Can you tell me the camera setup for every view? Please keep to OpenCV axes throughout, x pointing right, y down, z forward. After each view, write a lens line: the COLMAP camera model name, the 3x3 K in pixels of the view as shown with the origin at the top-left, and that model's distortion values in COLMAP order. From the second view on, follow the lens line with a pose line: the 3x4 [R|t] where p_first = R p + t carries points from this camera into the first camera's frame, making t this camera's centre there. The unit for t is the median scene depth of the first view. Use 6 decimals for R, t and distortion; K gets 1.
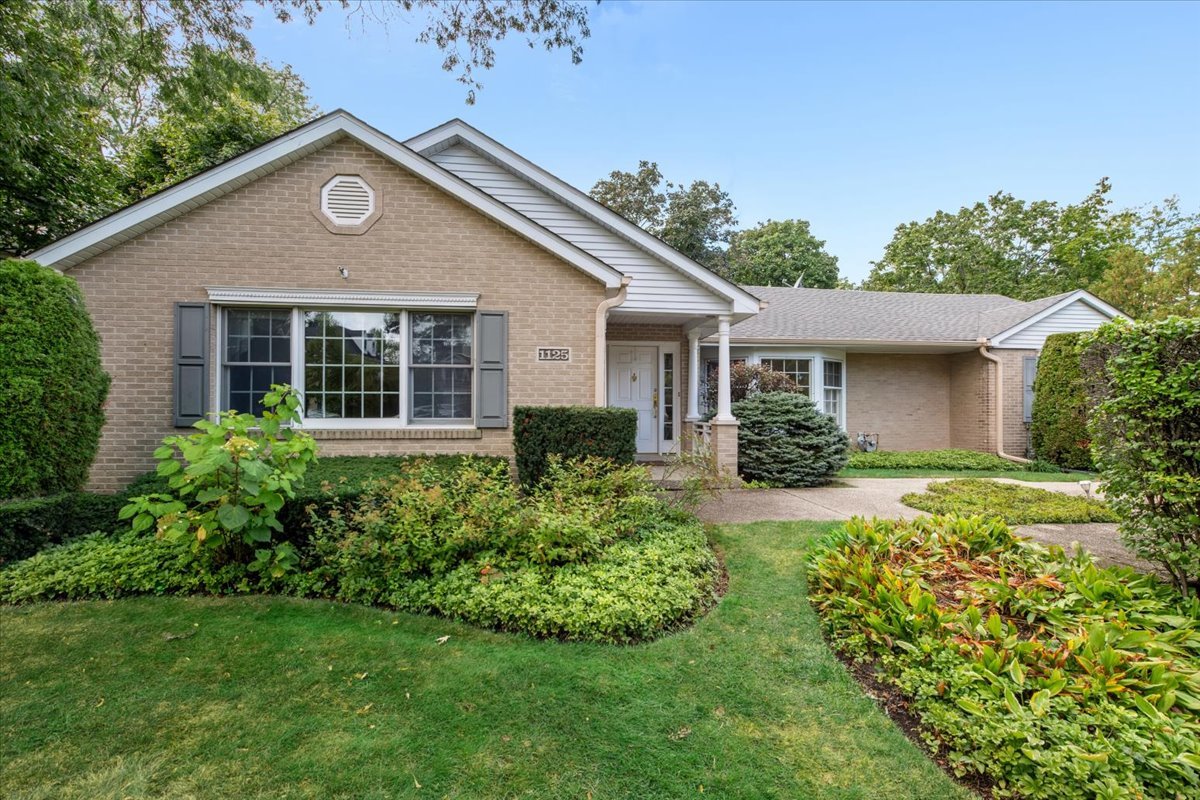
lens RADIAL K [[509.7, 0, 595.1], [0, 509.7, 413.4], [0, 0, 1]] dist [-0.009486, -0.000494]
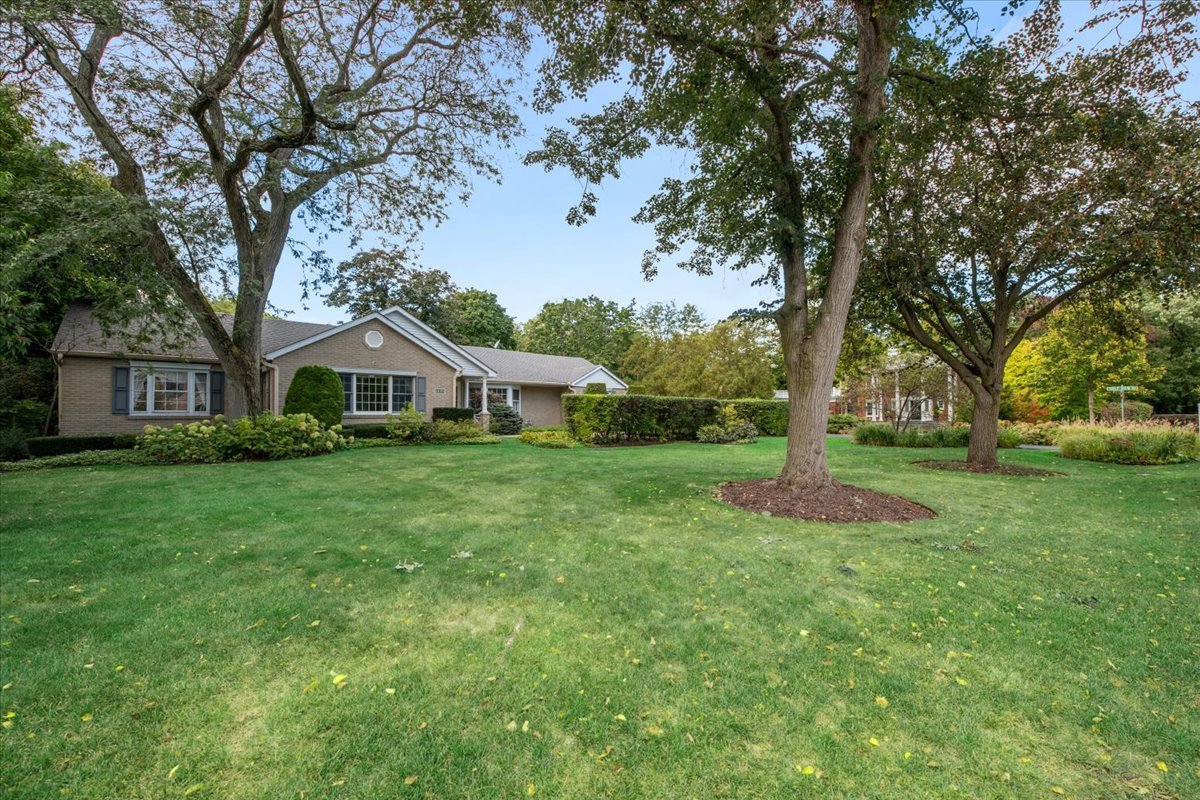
lens RADIAL K [[509.7, 0, 595.1], [0, 509.7, 413.4], [0, 0, 1]] dist [-0.009486, -0.000494]
pose [[0.814993, -0.000723, 0.579470, -0.411512], [0.005542, 0.999963, -0.006546, 0.017552], [-0.579444, 0.008546, 0.814967, -0.777943]]
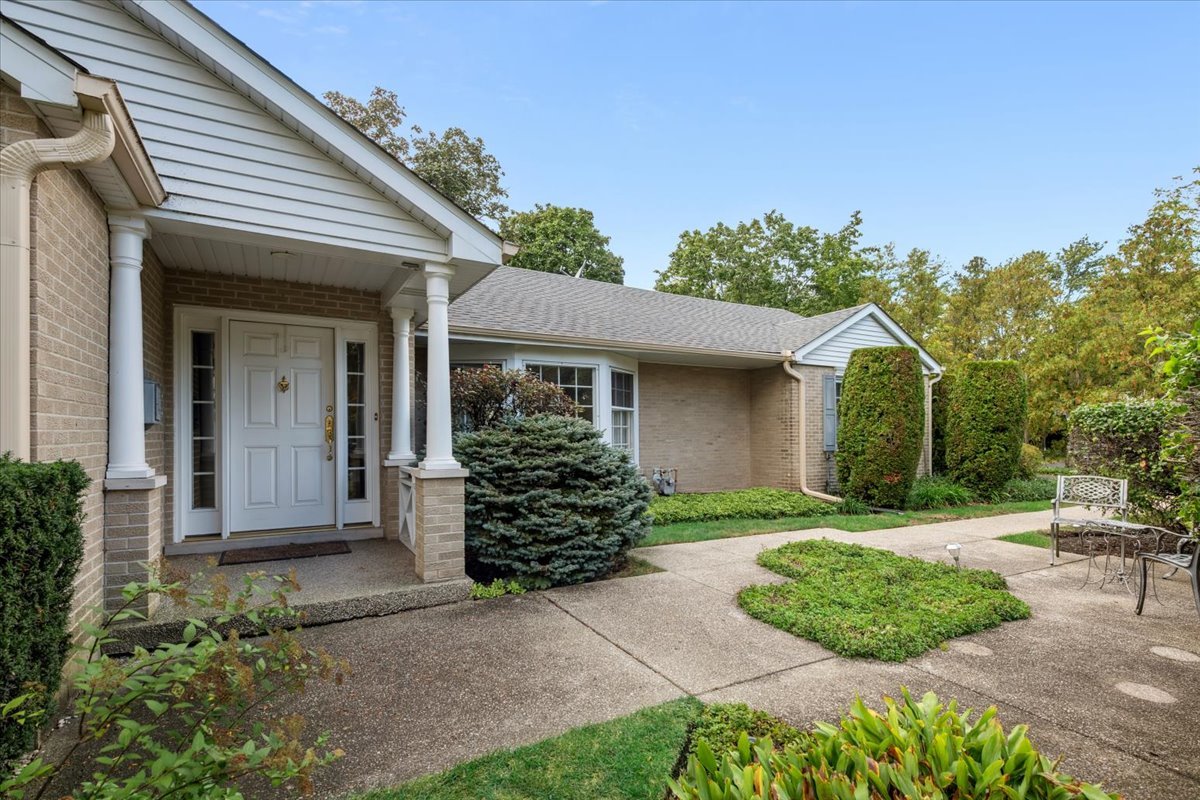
lens RADIAL K [[509.7, 0, 595.1], [0, 509.7, 413.4], [0, 0, 1]] dist [-0.009486, -0.000494]
pose [[0.921374, 0.009032, 0.388573, 0.153344], [0.005591, 0.999319, -0.036486, -0.017751], [-0.388637, 0.035789, 0.920695, 0.357475]]
